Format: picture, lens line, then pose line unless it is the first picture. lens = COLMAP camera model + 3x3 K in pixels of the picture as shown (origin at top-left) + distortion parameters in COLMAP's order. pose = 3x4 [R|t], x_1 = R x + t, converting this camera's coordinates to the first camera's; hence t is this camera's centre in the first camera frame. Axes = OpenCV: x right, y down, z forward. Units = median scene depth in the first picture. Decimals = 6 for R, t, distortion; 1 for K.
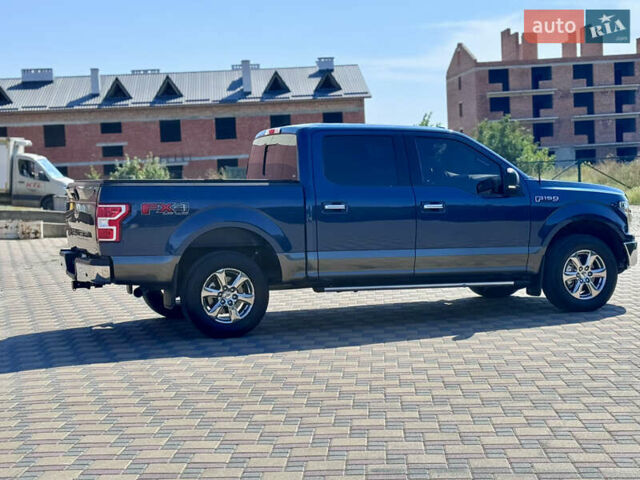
lens RADIAL K [[1213.9, 0, 319.8], [0, 1213.9, 274.6], [0, 0, 1]] dist [0.078730, 0.225755]
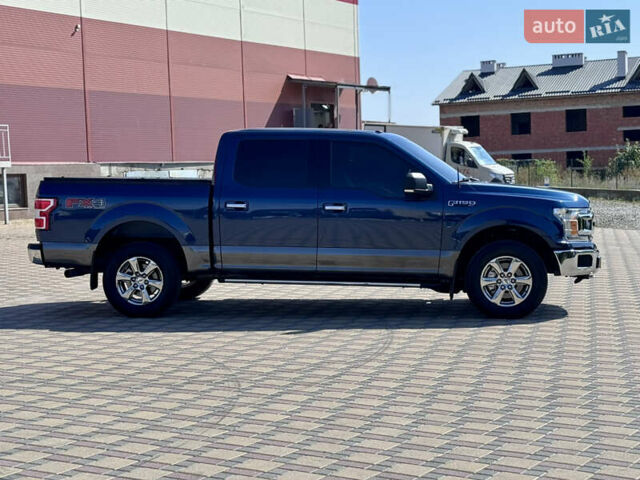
lens RADIAL K [[1227.8, 0, 320.0], [0, 1227.8, 240.0], [0, 0, 1]] dist [0.161417, 0.219079]
pose [[0.881749, 0.042330, -0.469816, 0.550055], [-0.048967, 0.998799, -0.001910, -0.024068], [0.469170, 0.024689, 0.882763, 0.048204]]
